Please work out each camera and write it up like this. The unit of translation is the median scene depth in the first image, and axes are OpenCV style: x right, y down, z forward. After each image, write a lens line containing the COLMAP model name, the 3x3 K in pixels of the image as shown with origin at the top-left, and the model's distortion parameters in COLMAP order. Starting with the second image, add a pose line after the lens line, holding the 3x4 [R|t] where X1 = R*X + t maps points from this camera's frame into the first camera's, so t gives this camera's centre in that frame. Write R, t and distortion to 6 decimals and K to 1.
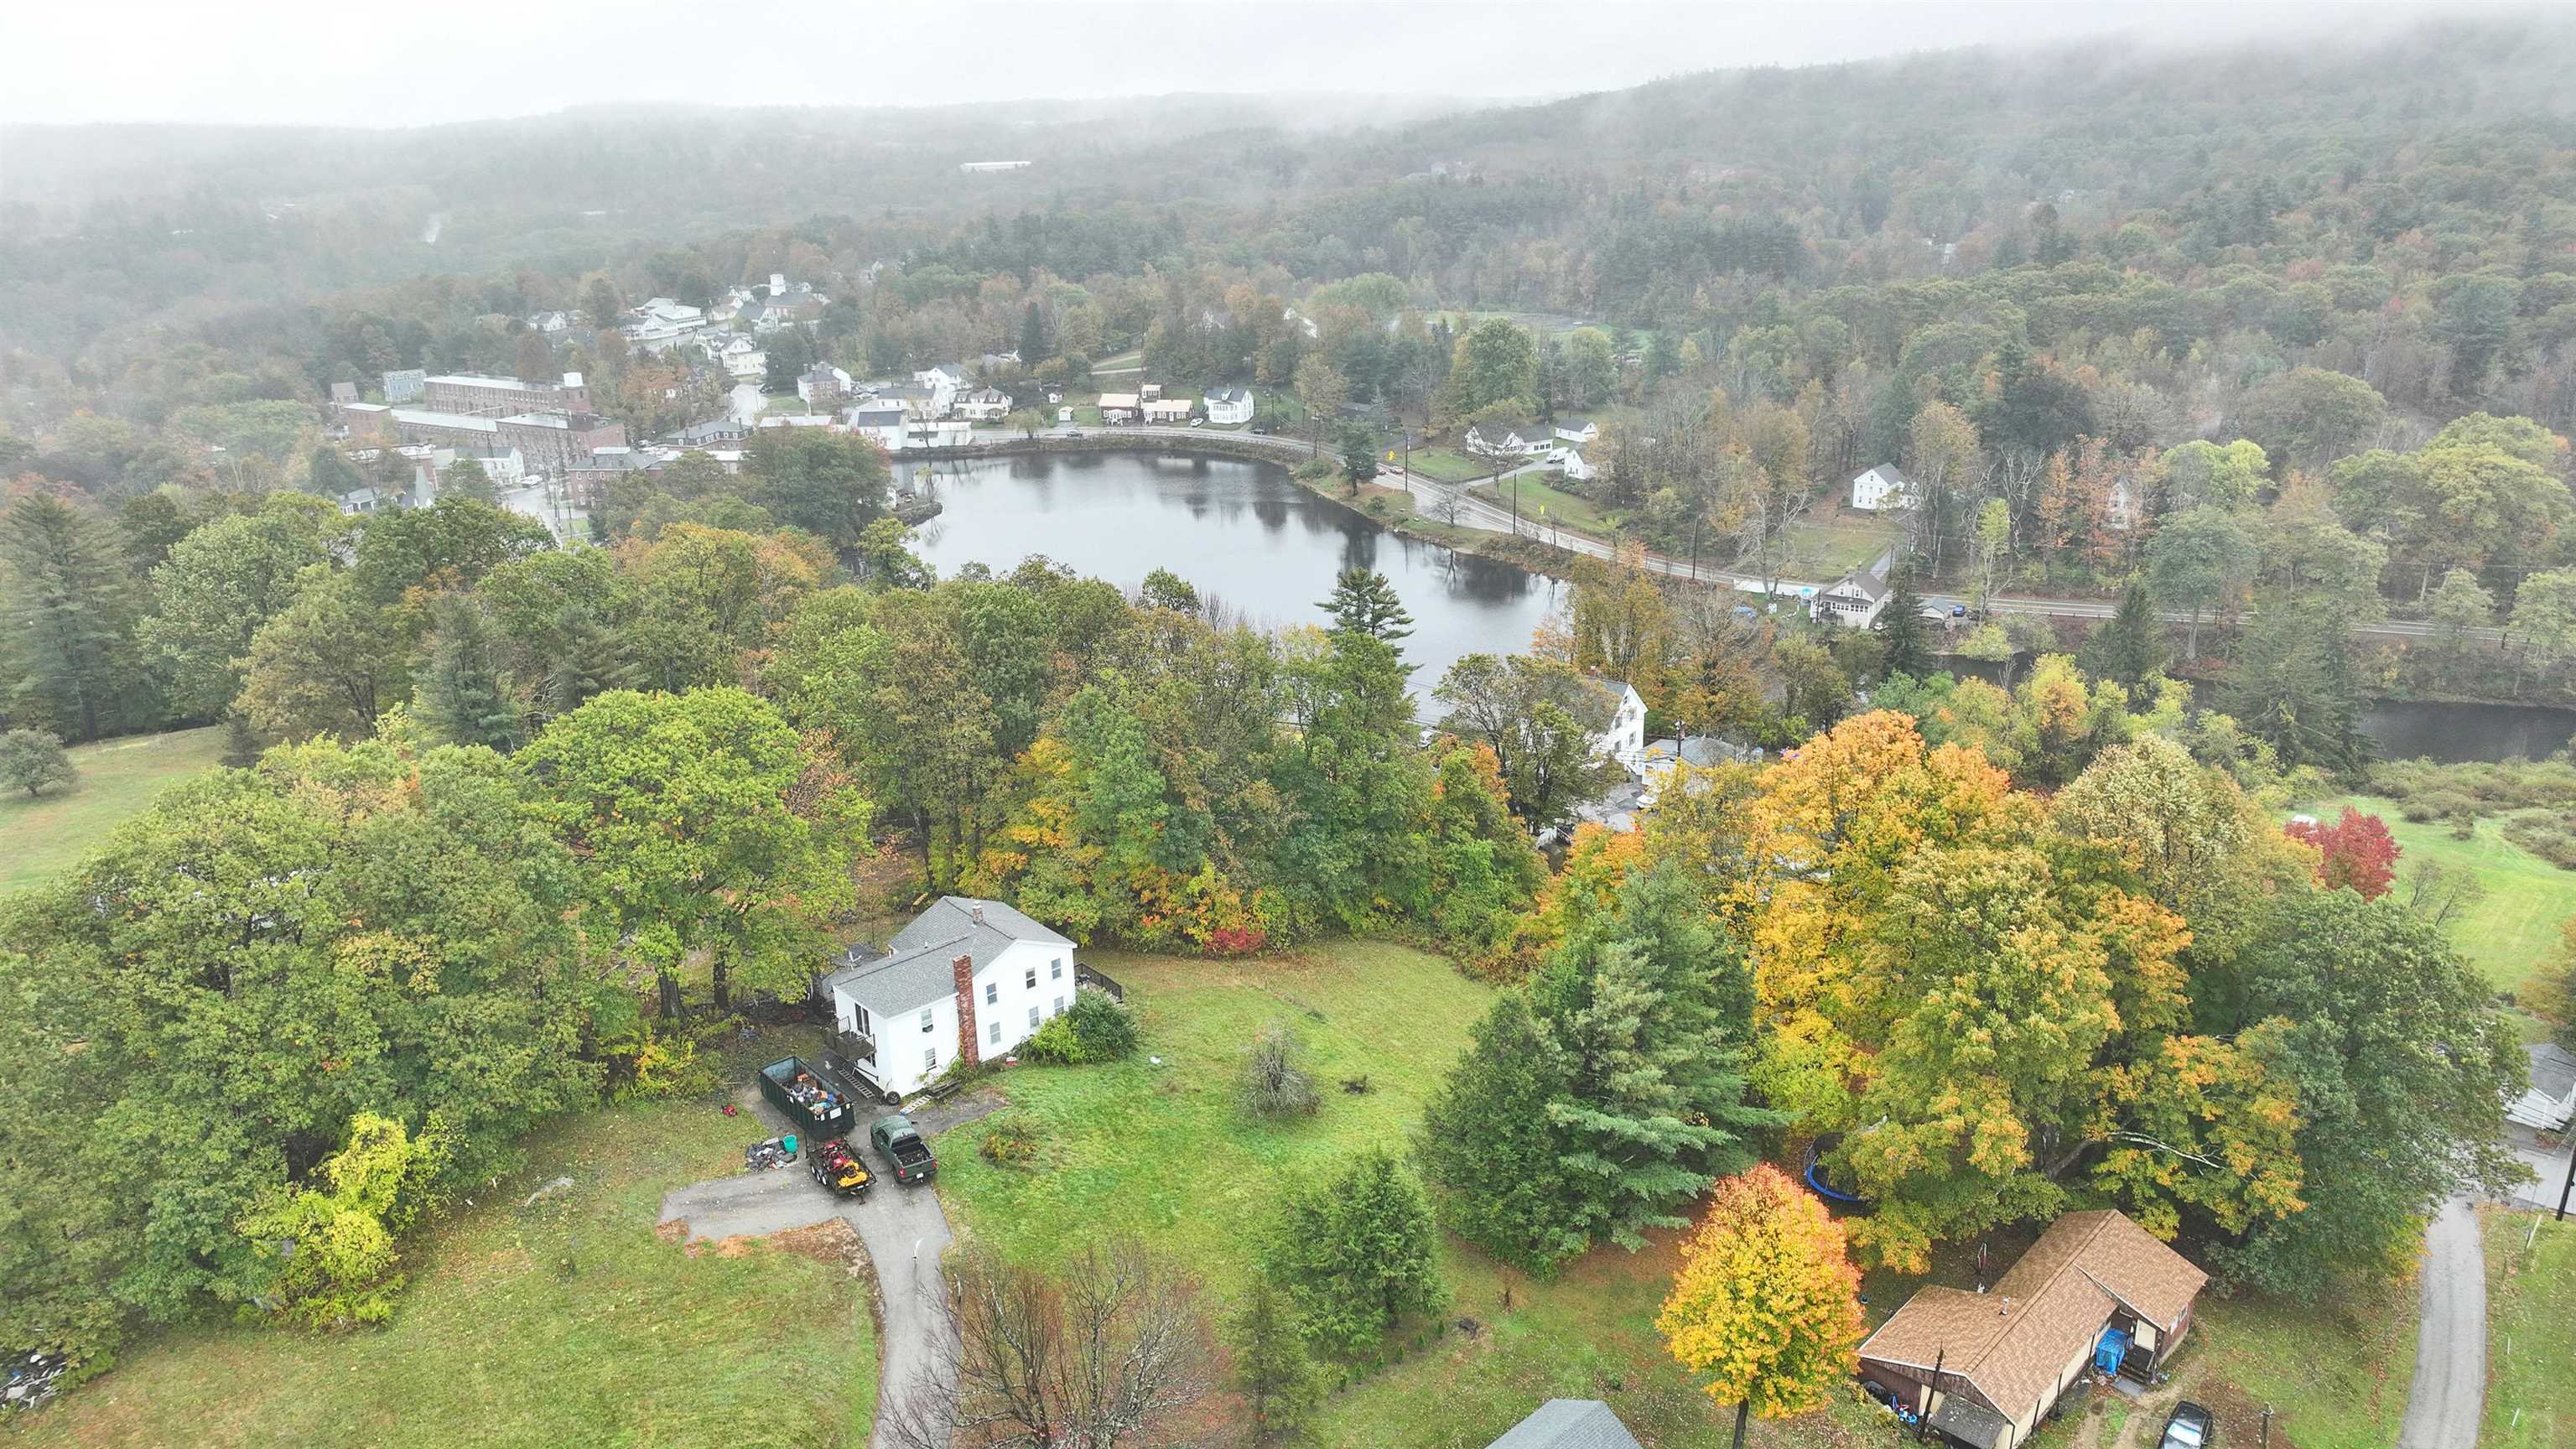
lens RADIAL K [[1813.2, 0, 1297.5], [0, 1813.2, 719.5], [0, 0, 1]] dist [0.003815, 0.016775]
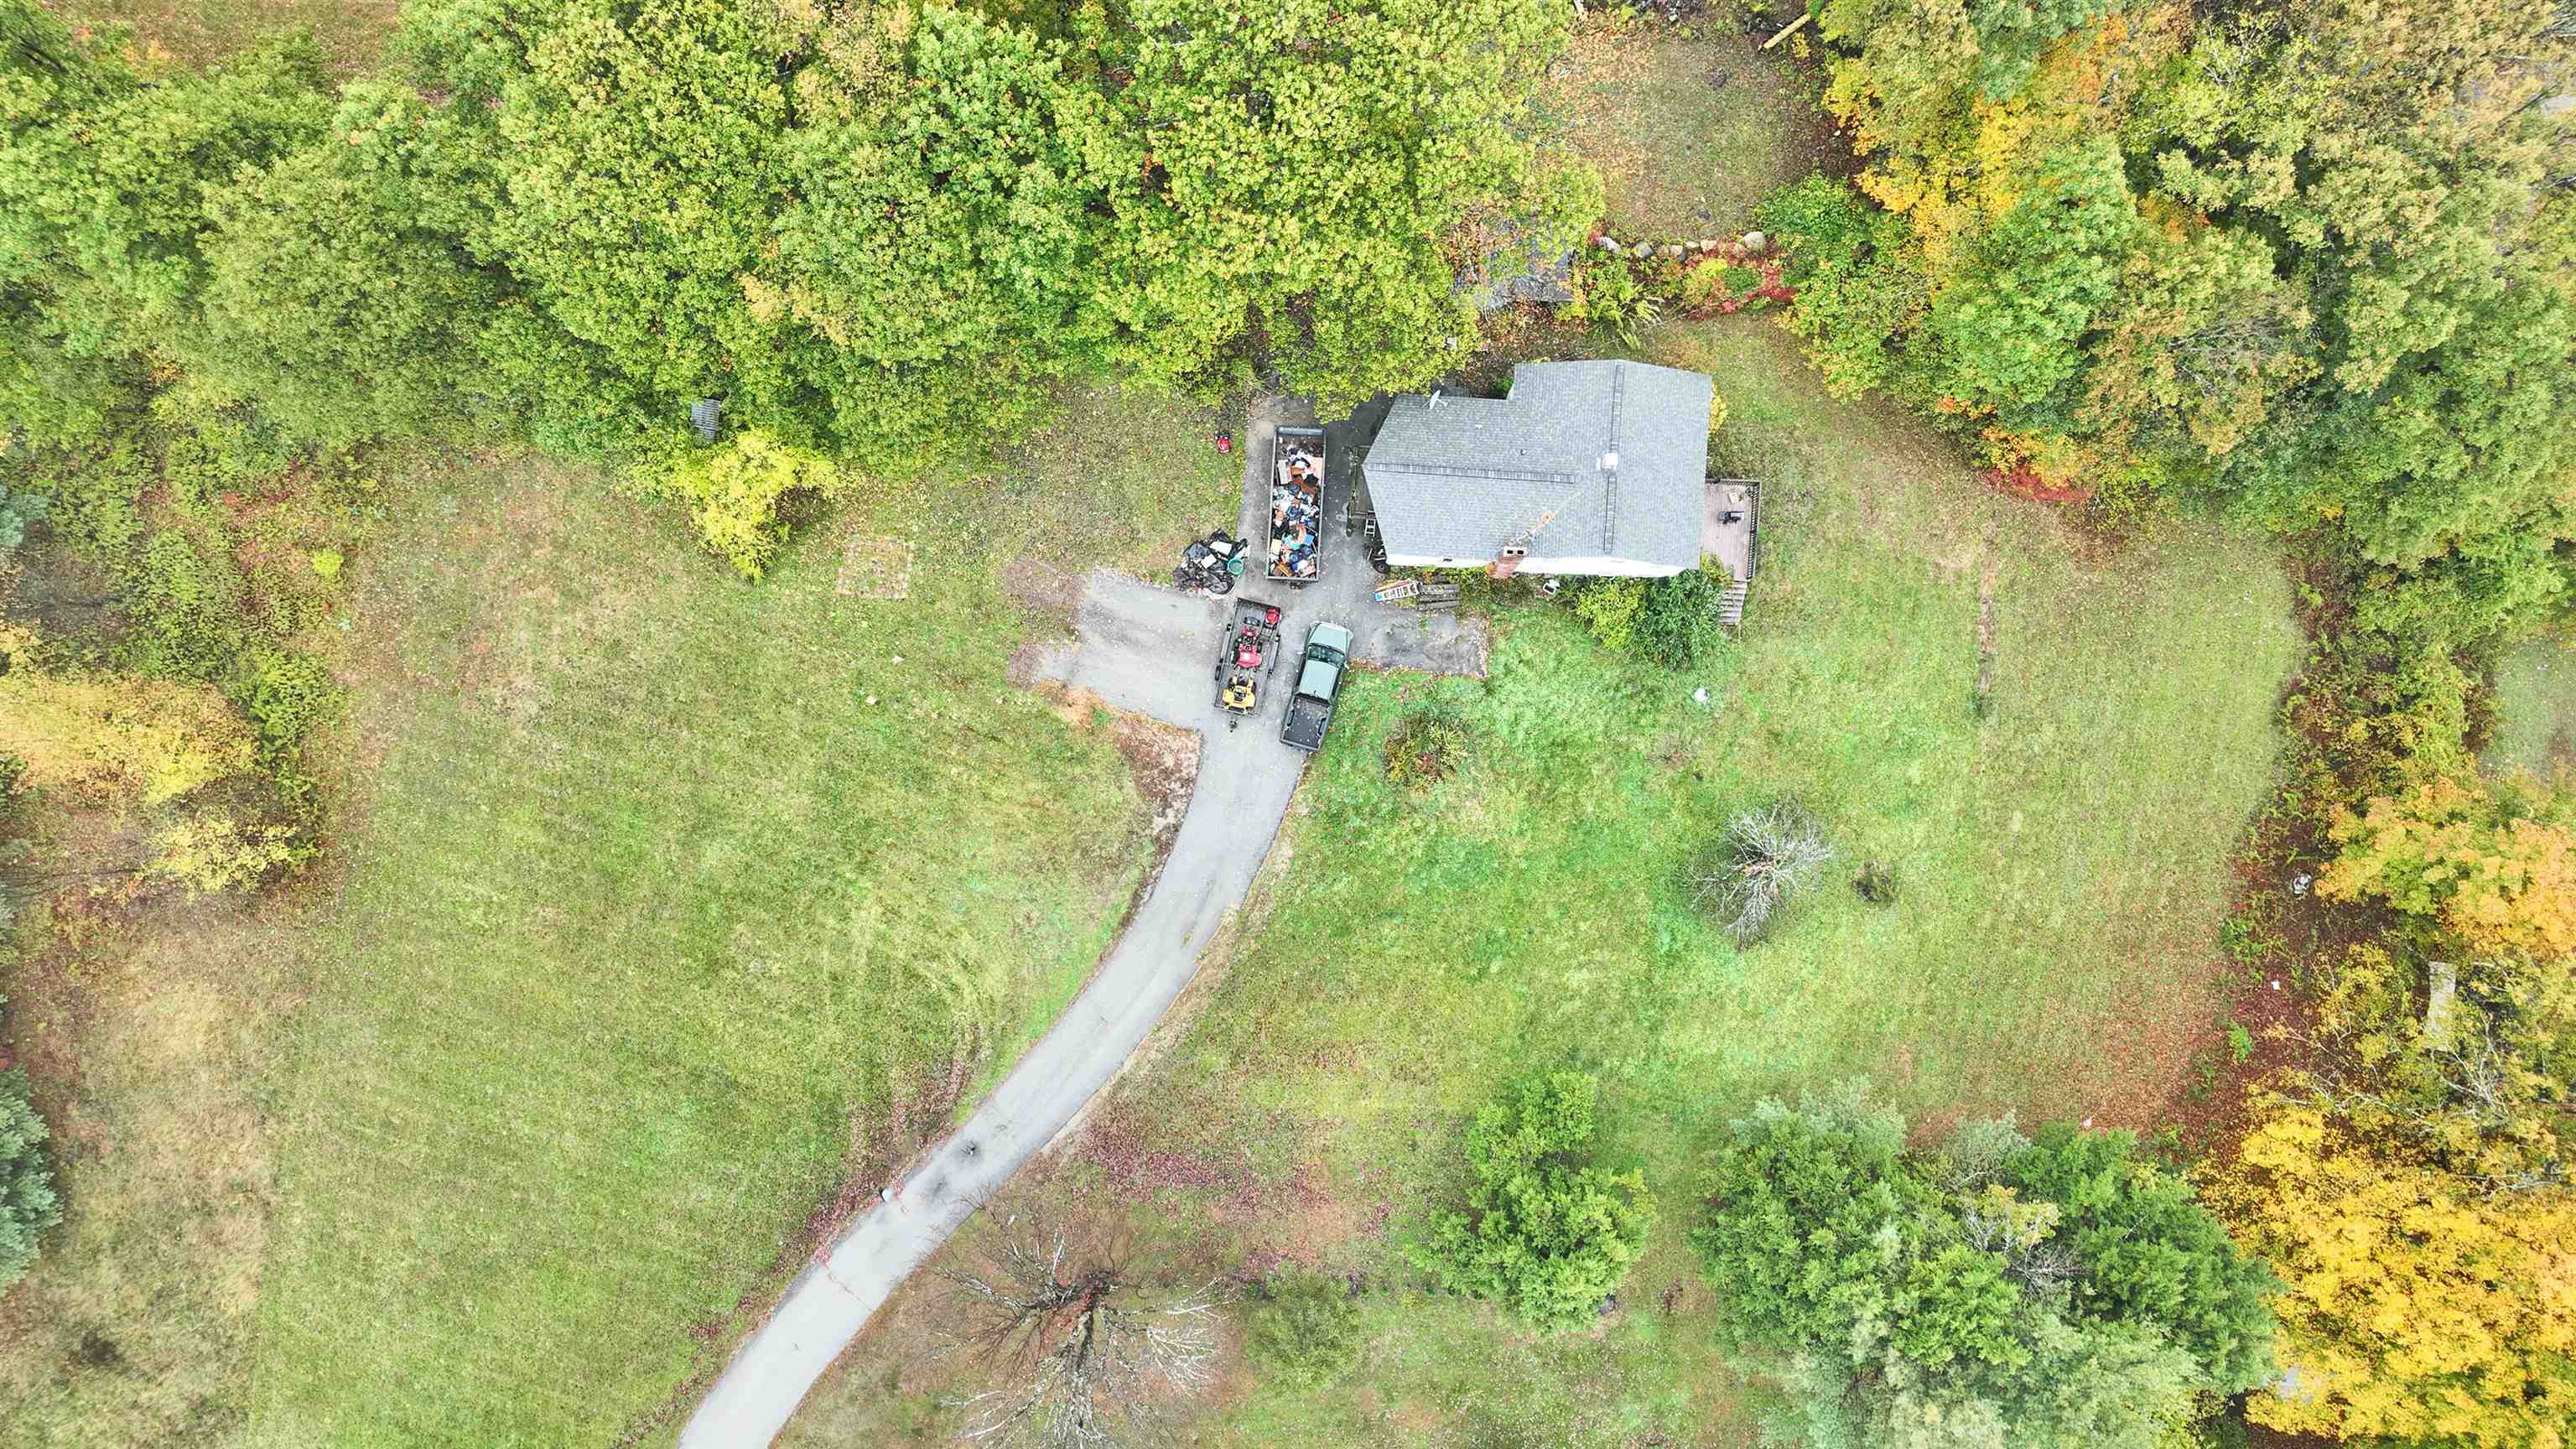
lens RADIAL K [[1813.2, 0, 1297.5], [0, 1813.2, 719.5], [0, 0, 1]] dist [0.003815, 0.016775]
pose [[0.699252, 0.714715, -0.015154, -0.053024], [-0.249323, 0.263686, 0.931830, -0.141031], [0.669989, -0.647806, 0.362577, 0.181041]]
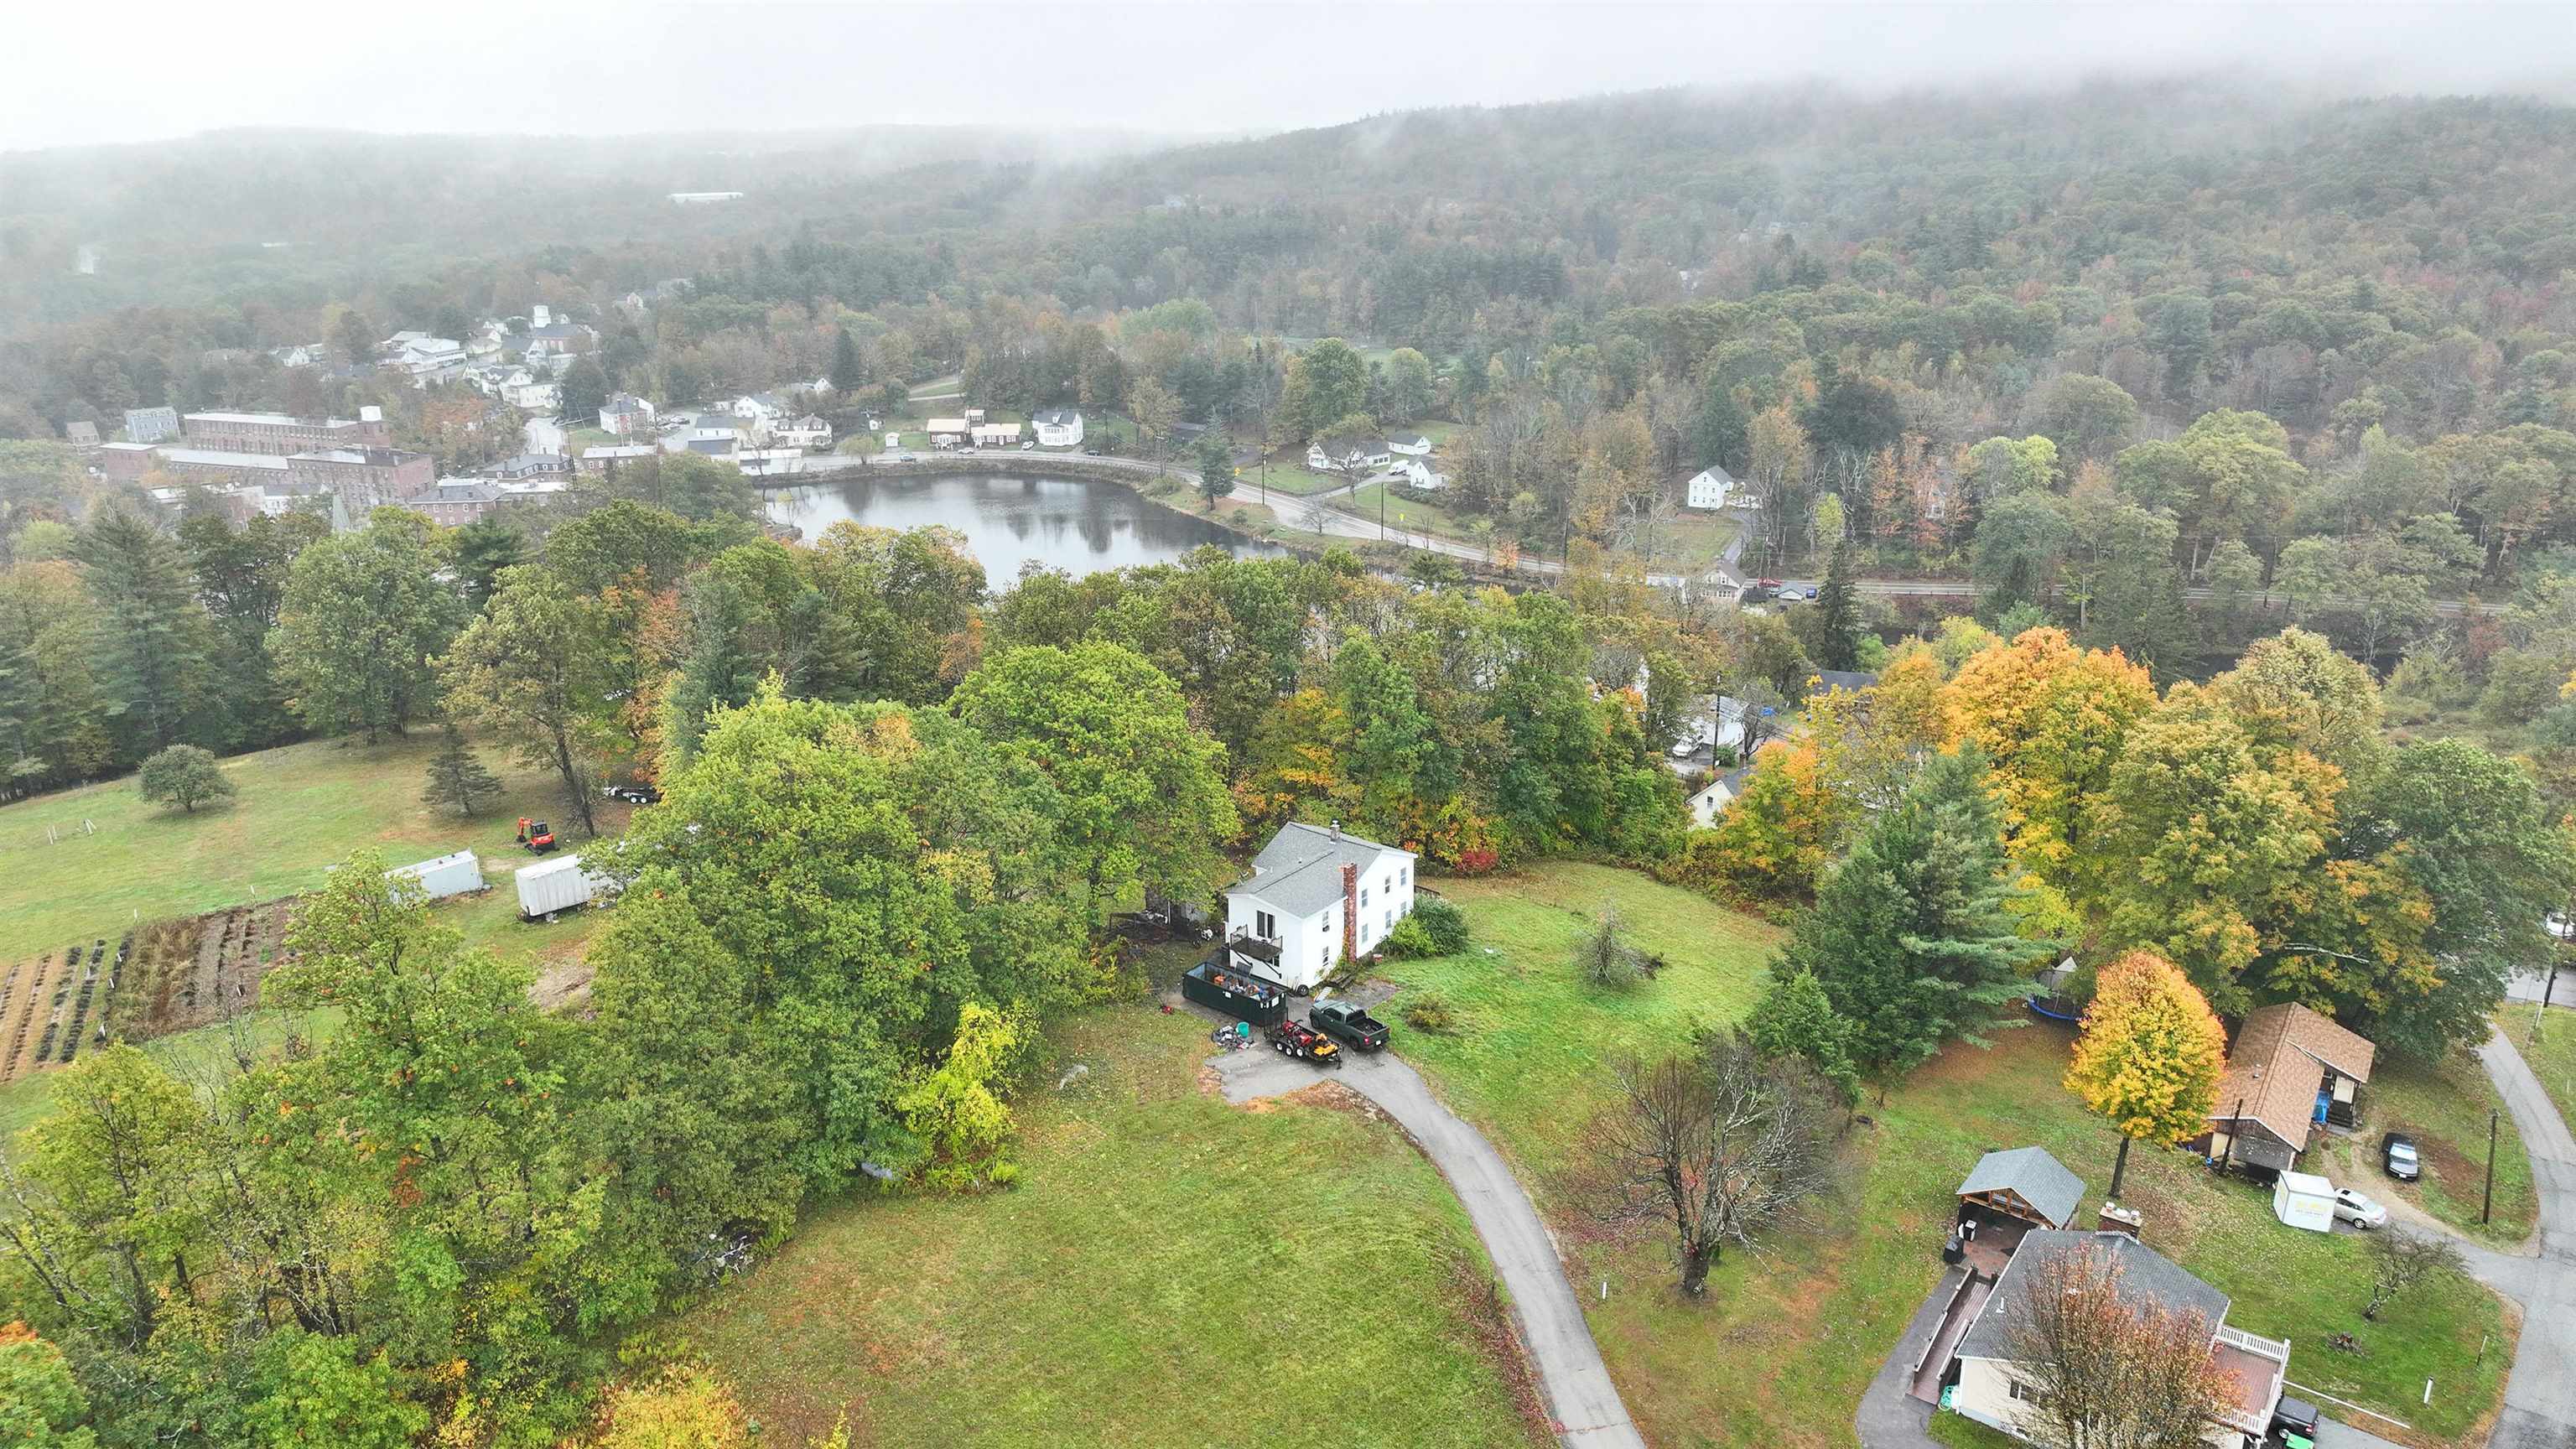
lens RADIAL K [[1813.2, 0, 1297.5], [0, 1813.2, 719.5], [0, 0, 1]] dist [0.003815, 0.016775]
pose [[0.985005, -0.044332, 0.166733, -0.114860], [0.047242, 0.998792, -0.013526, 0.015058], [-0.165932, 0.021200, 0.985909, -0.036431]]
